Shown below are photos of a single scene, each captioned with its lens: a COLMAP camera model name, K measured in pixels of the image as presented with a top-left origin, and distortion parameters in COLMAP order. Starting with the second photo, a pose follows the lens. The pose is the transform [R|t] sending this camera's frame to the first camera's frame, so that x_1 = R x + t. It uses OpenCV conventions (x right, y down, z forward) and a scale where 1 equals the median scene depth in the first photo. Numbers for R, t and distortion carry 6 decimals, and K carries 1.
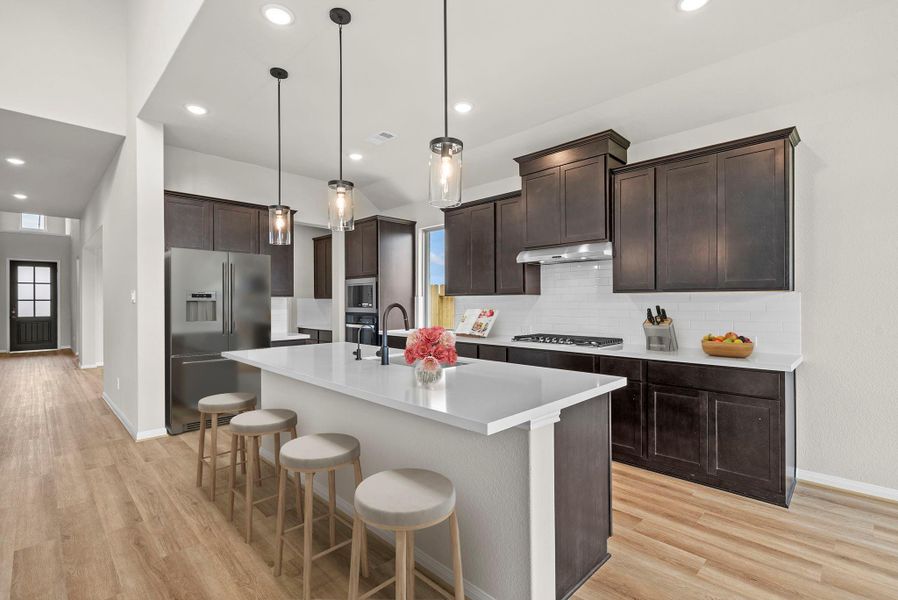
lens RADIAL K [[411.0, 0, 455.5], [0, 411.0, 300.6], [0, 0, 1]] dist [-0.019319, -0.000104]
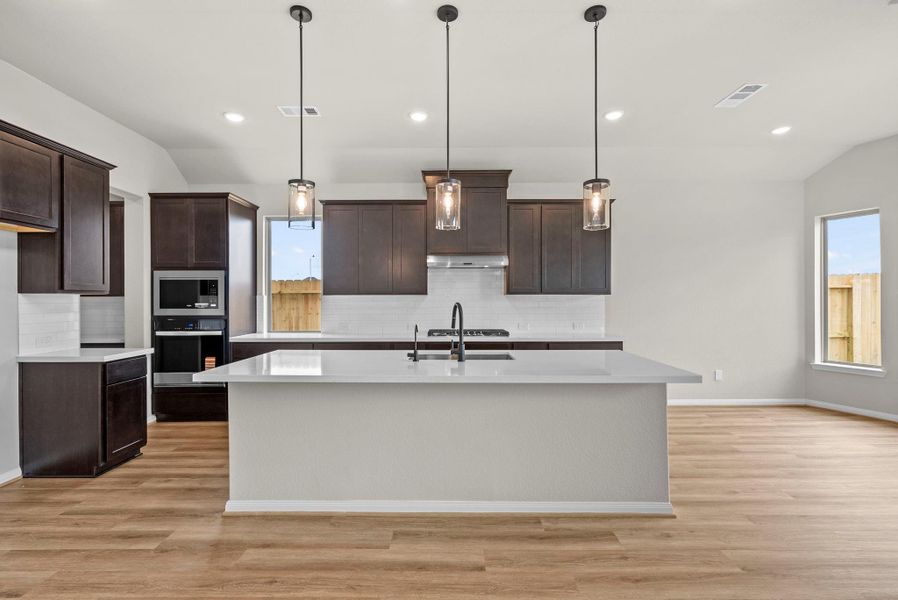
lens RADIAL K [[411.0, 0, 422.1], [0, 411.0, 296.2], [0, 0, 1]] dist [-0.019319, -0.000104]
pose [[0.710917, 0.010745, 0.703194, -0.477058], [-0.001161, 0.999900, -0.014106, 0.004508], [-0.703275, 0.009212, 0.710859, 0.173528]]
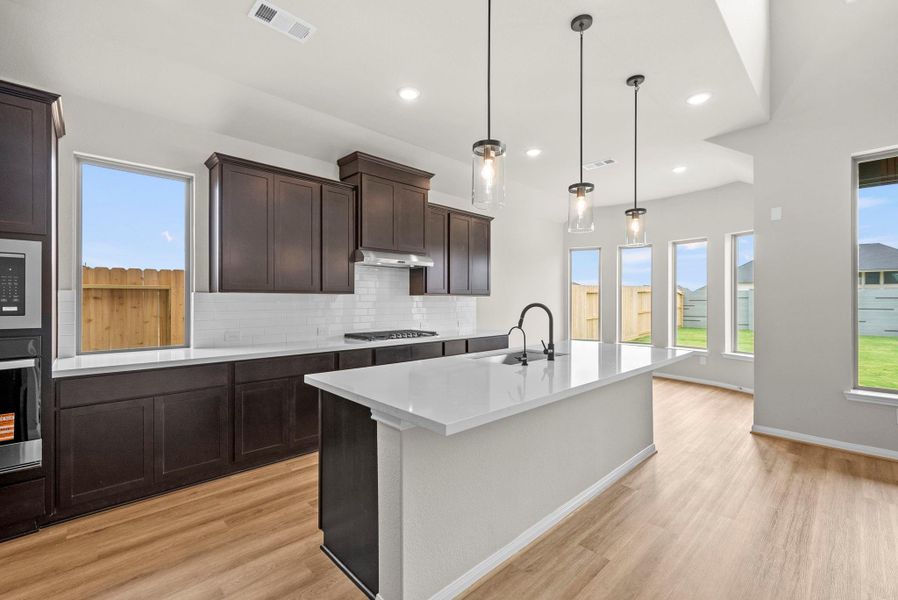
lens RADIAL K [[387.4, 0, 455.8], [0, 387.4, 299.0], [0, 0, 1]] dist [0.018560, 0.000328]
pose [[0.026683, 0.009551, 0.999598, -0.578762], [-0.002573, 0.999952, -0.009486, 0.003973], [-0.999641, -0.002319, 0.026707, 0.574314]]
